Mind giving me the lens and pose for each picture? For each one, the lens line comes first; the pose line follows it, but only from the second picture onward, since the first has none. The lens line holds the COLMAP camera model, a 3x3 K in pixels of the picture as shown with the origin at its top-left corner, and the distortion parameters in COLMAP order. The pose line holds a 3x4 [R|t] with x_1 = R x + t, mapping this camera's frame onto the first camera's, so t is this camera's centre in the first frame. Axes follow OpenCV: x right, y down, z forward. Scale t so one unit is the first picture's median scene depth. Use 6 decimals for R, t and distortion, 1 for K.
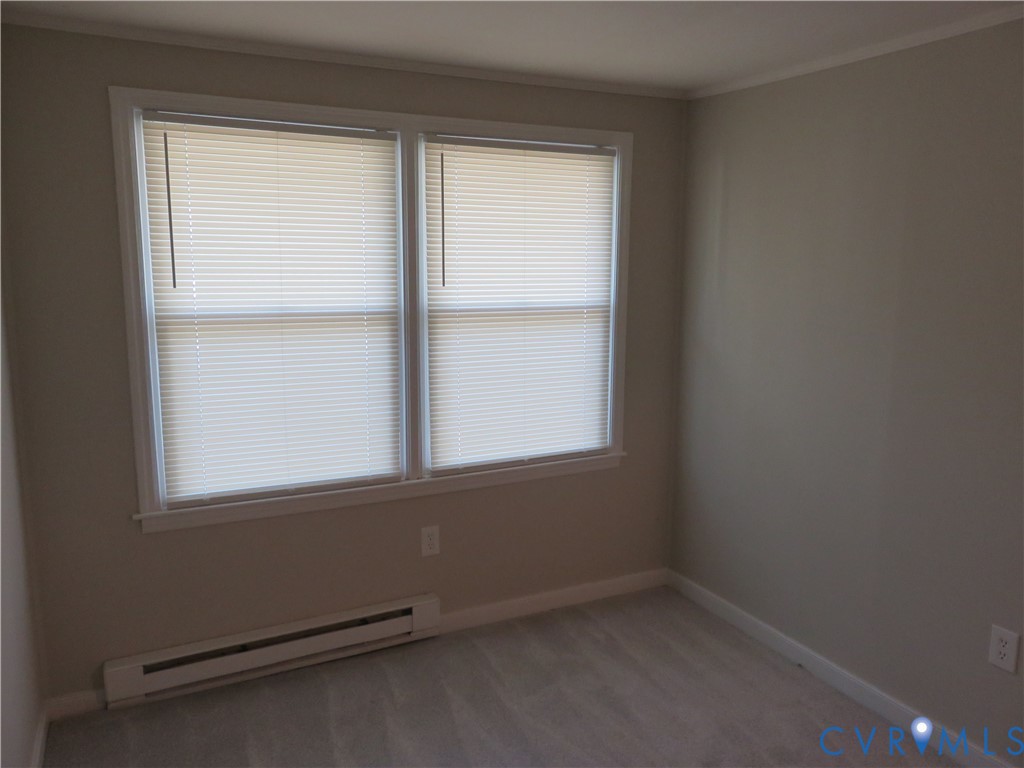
lens RADIAL K [[782.1, 0, 517.6], [0, 782.1, 383.2], [0, 0, 1]] dist [0.002095, -0.003085]
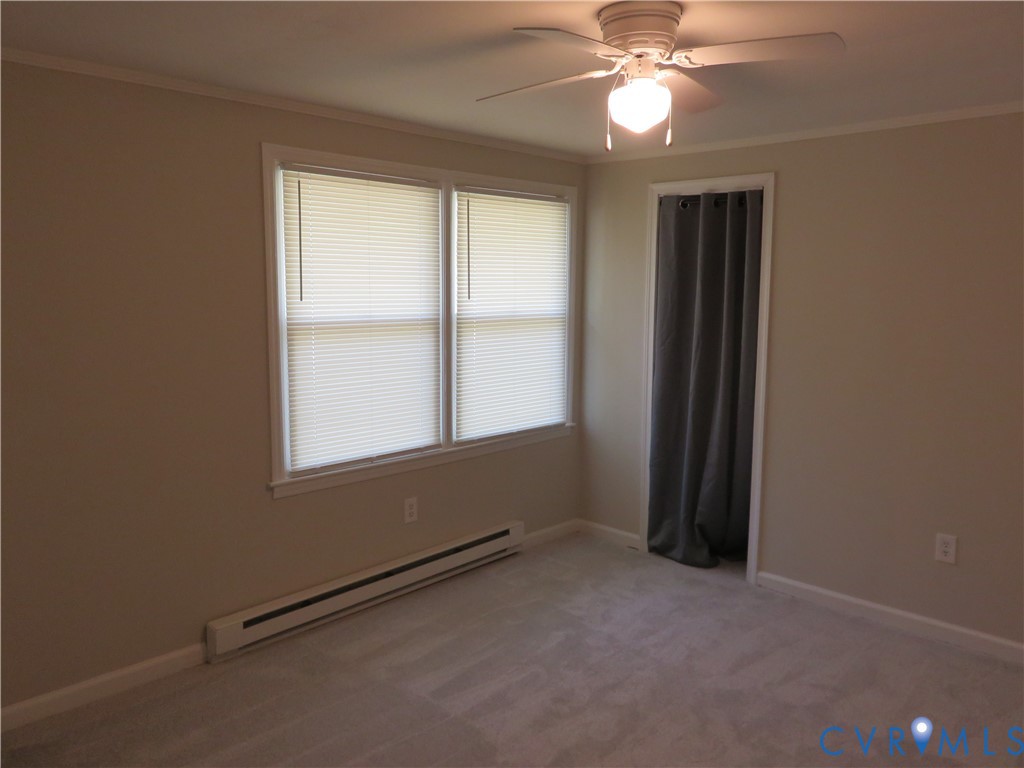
lens RADIAL K [[750.6, 0, 483.0], [0, 750.6, 373.7], [0, 0, 1]] dist [0.052636, -0.000090]
pose [[0.957839, -0.031016, 0.285625, -0.439794], [0.039258, 0.998960, -0.023173, 0.031480], [-0.284609, 0.033409, 0.958061, -0.219834]]
